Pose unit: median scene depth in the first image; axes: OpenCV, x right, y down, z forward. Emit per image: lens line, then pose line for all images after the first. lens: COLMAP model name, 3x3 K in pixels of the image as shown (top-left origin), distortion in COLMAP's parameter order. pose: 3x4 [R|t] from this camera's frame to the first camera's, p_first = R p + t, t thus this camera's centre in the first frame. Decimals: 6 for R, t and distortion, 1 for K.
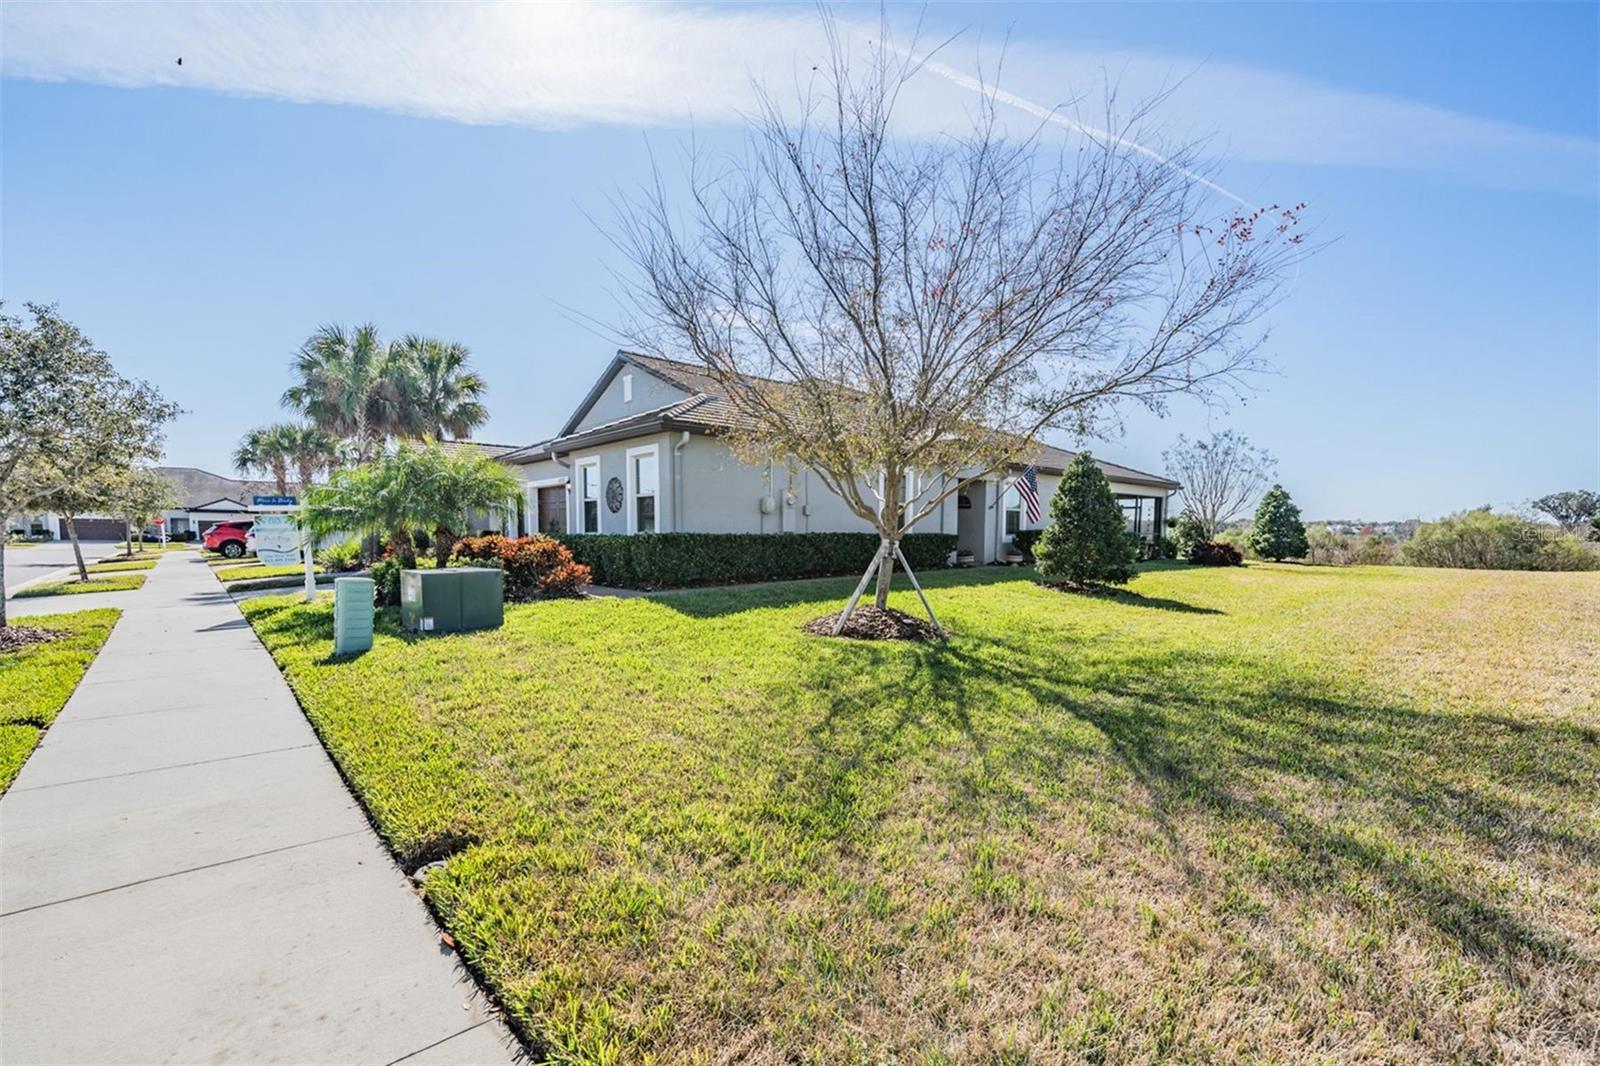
lens RADIAL K [[688.8, 0, 801.0], [0, 688.8, 532.5], [0, 0, 1]] dist [-0.001079, -0.000213]
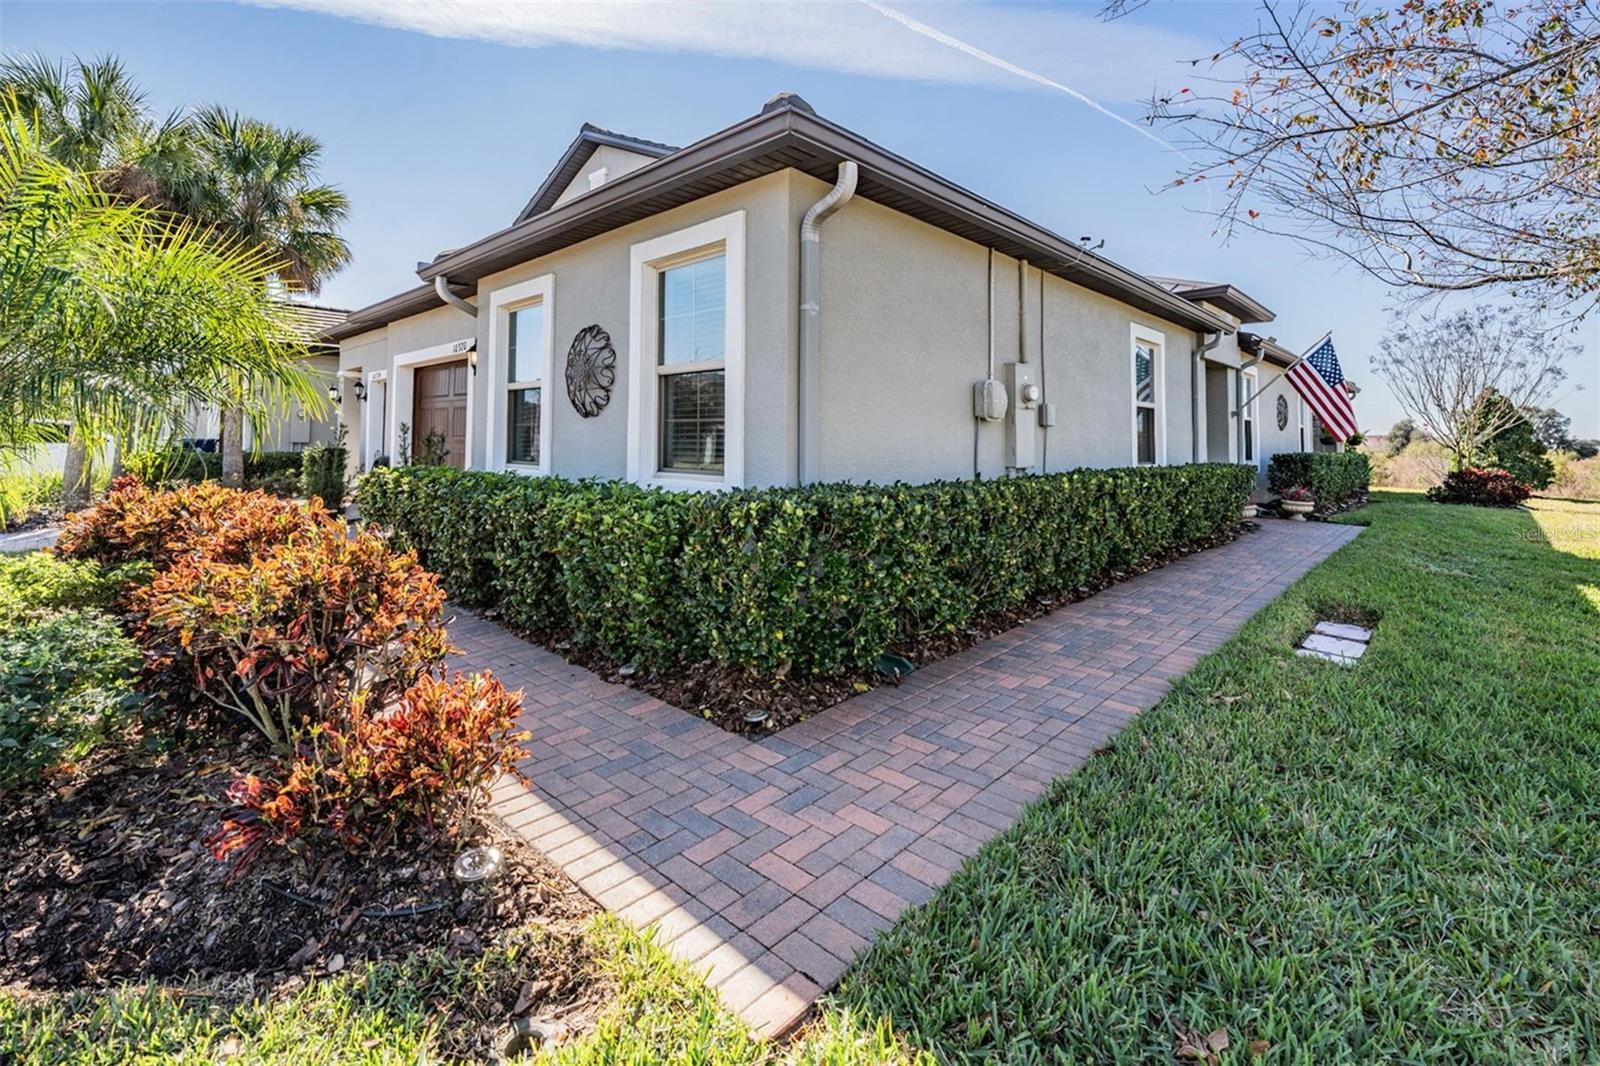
lens RADIAL K [[688.8, 0, 794.5], [0, 688.8, 373.0], [0, 0, 1]] dist [-0.001079, -0.000213]
pose [[0.995758, 0.017544, 0.090320, -0.187518], [-0.008051, 0.994501, -0.104419, -0.013813], [-0.091655, 0.103249, 0.990424, 0.594608]]
